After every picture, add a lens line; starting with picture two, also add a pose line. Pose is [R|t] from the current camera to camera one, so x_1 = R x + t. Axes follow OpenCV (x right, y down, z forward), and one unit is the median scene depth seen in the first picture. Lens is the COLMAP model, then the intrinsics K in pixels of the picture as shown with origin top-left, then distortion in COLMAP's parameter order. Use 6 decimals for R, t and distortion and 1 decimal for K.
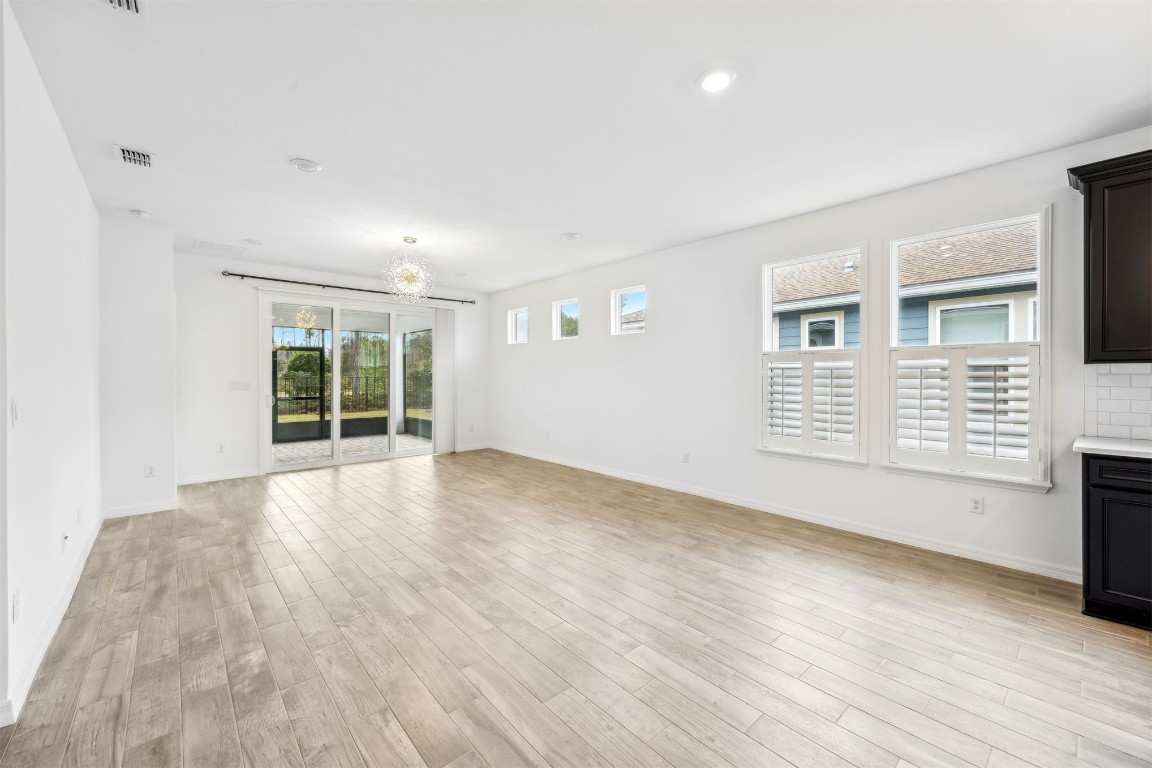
lens RADIAL K [[437.7, 0, 570.0], [0, 437.7, 376.4], [0, 0, 1]] dist [-0.001602, -0.000356]
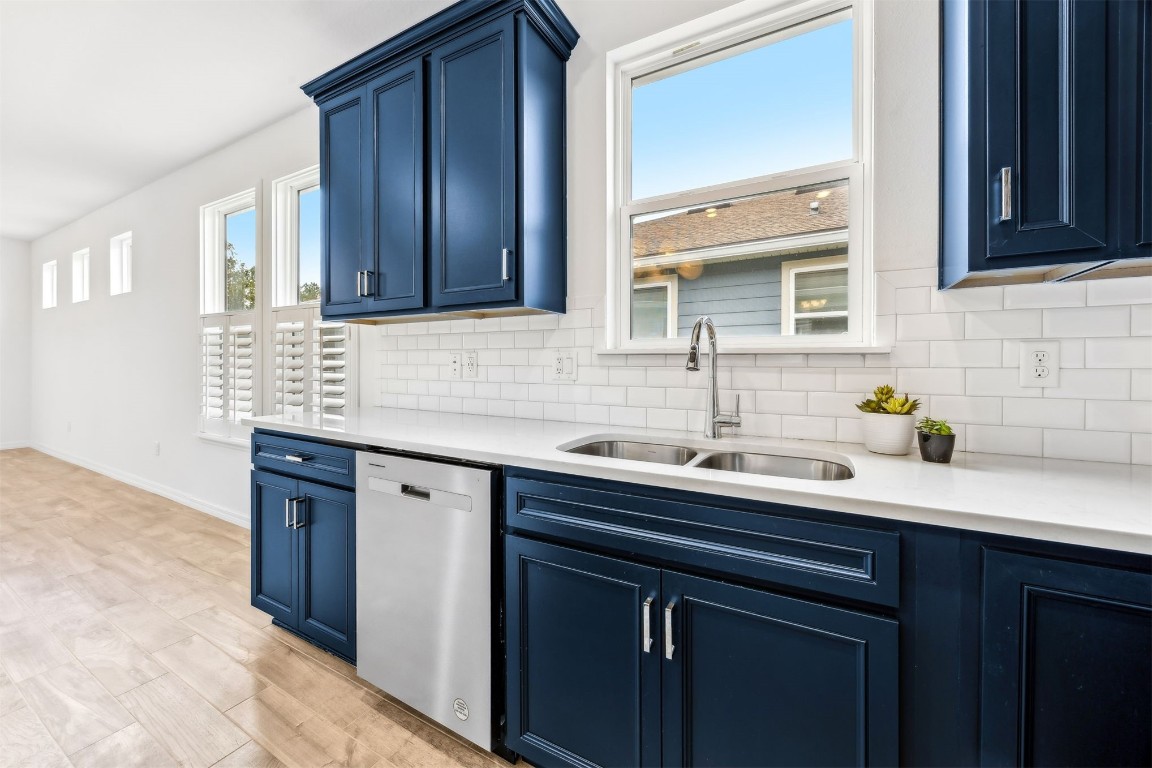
lens RADIAL K [[437.7, 0, 578.1], [0, 437.7, 368.0], [0, 0, 1]] dist [-0.001602, -0.000356]
pose [[0.944168, 0.003171, 0.329448, 0.754965], [-0.004904, 0.999978, 0.004430, 0.030576], [-0.329427, -0.005798, 0.944163, 0.011818]]
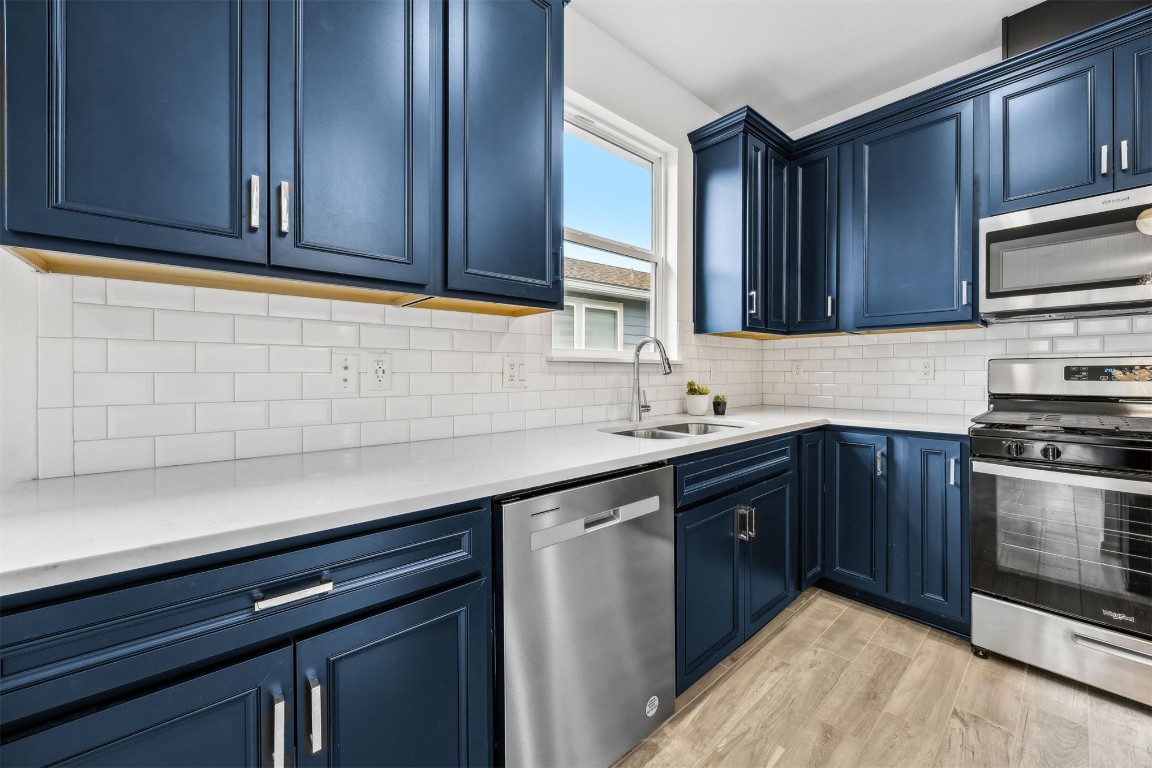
lens RADIAL K [[437.7, 0, 570.2], [0, 437.7, 376.4], [0, 0, 1]] dist [-0.001602, -0.000356]
pose [[0.019996, -0.007378, 0.999773, 0.506201], [0.004709, 0.999962, 0.007285, 0.031360], [-0.999789, 0.004563, 0.020030, 0.324868]]
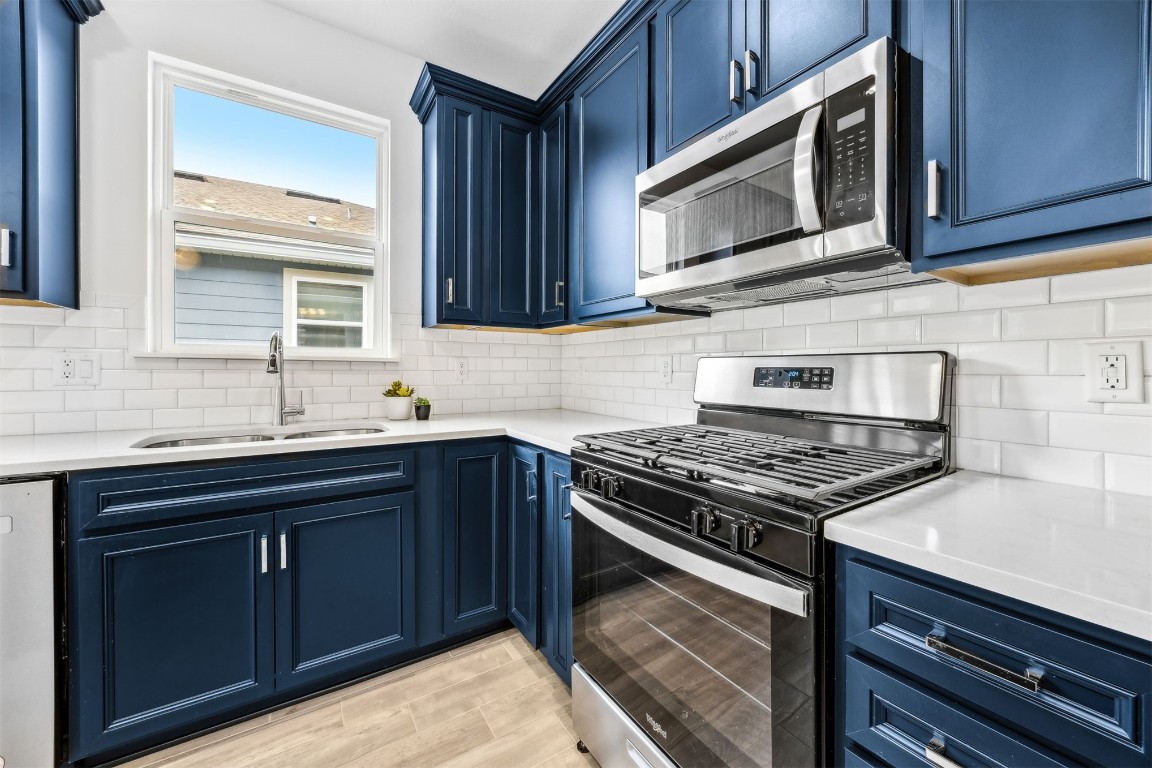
lens RADIAL K [[437.7, 0, 575.6], [0, 437.7, 371.5], [0, 0, 1]] dist [-0.001602, -0.000356]
pose [[0.167700, -0.002112, 0.985836, 0.603659], [-0.005028, 0.999983, 0.002998, 0.029444], [-0.985825, -0.005460, 0.167687, -0.057063]]
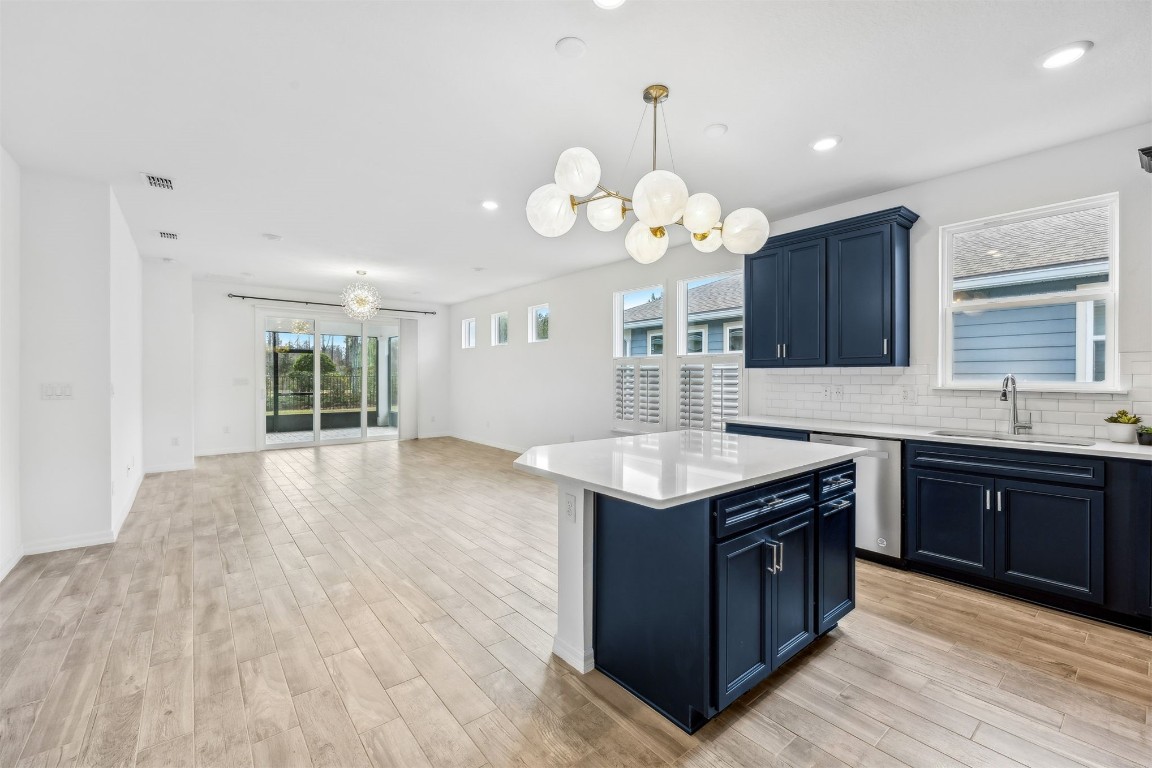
lens RADIAL K [[474.7, 0, 585.3], [0, 474.7, 380.8], [0, 0, 1]] dist [0.001401, -0.000766]
pose [[0.998819, 0.004471, -0.048389, 0.385409], [-0.004085, 0.999959, 0.008078, 0.003581], [0.048423, -0.007871, 0.998796, -0.413810]]
